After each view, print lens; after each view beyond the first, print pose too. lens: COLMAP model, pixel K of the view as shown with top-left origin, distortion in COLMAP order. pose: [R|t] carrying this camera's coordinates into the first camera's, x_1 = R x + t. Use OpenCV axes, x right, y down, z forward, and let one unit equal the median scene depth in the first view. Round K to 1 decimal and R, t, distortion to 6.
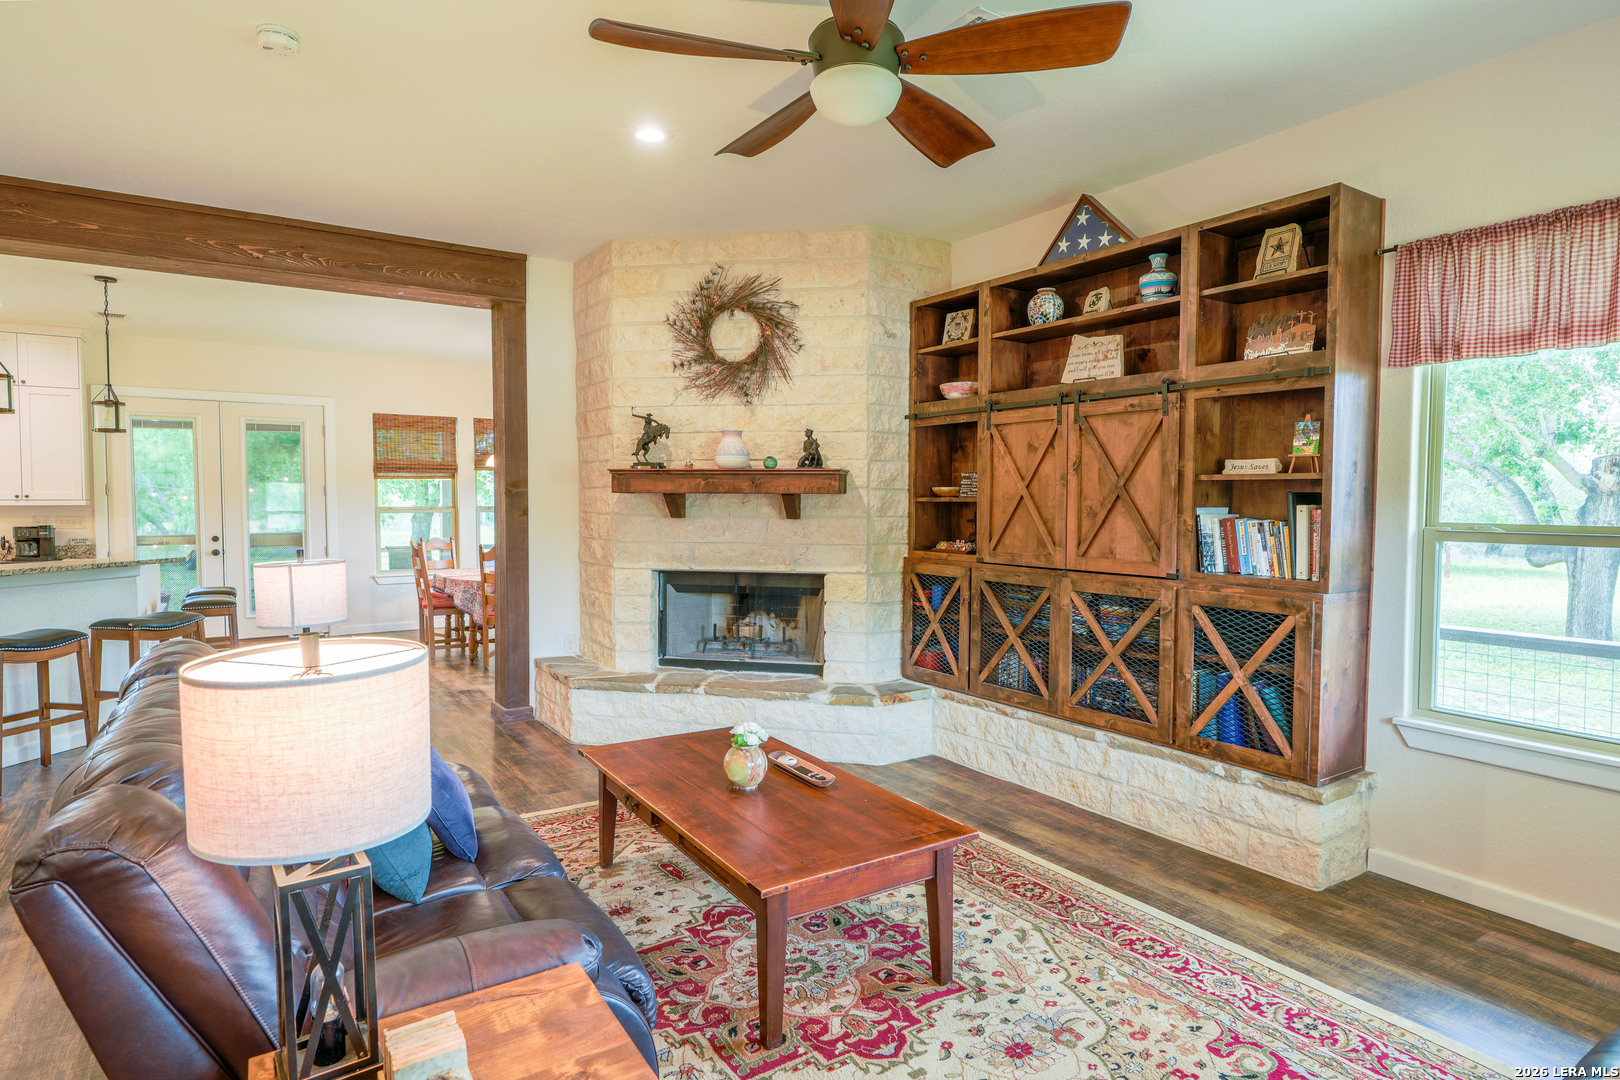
lens RADIAL K [[880.8, 0, 812.8], [0, 880.8, 537.0], [0, 0, 1]] dist [-0.013833, 0.009312]
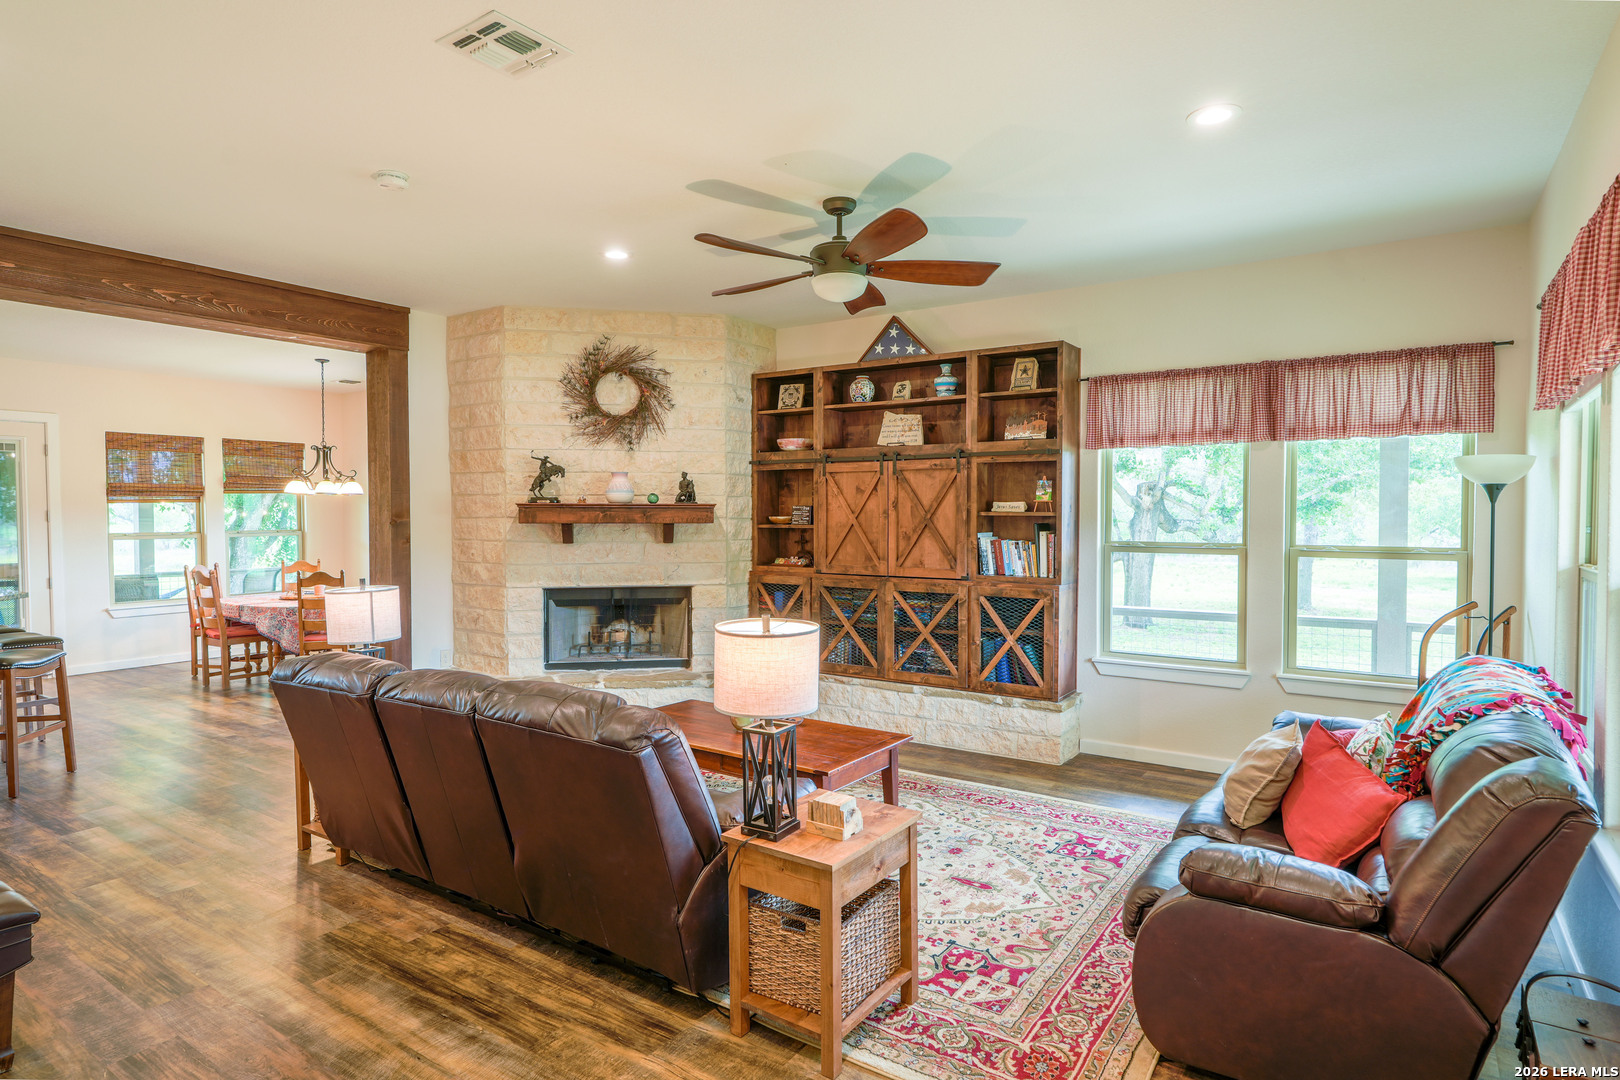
lens RADIAL K [[880.8, 0, 812.8], [0, 880.8, 537.0], [0, 0, 1]] dist [-0.013833, 0.009312]
pose [[0.925416, -0.014516, 0.378675, -0.357097], [0.019938, 0.999747, -0.010401, -0.013873], [-0.378429, 0.017175, 0.925471, -0.273752]]
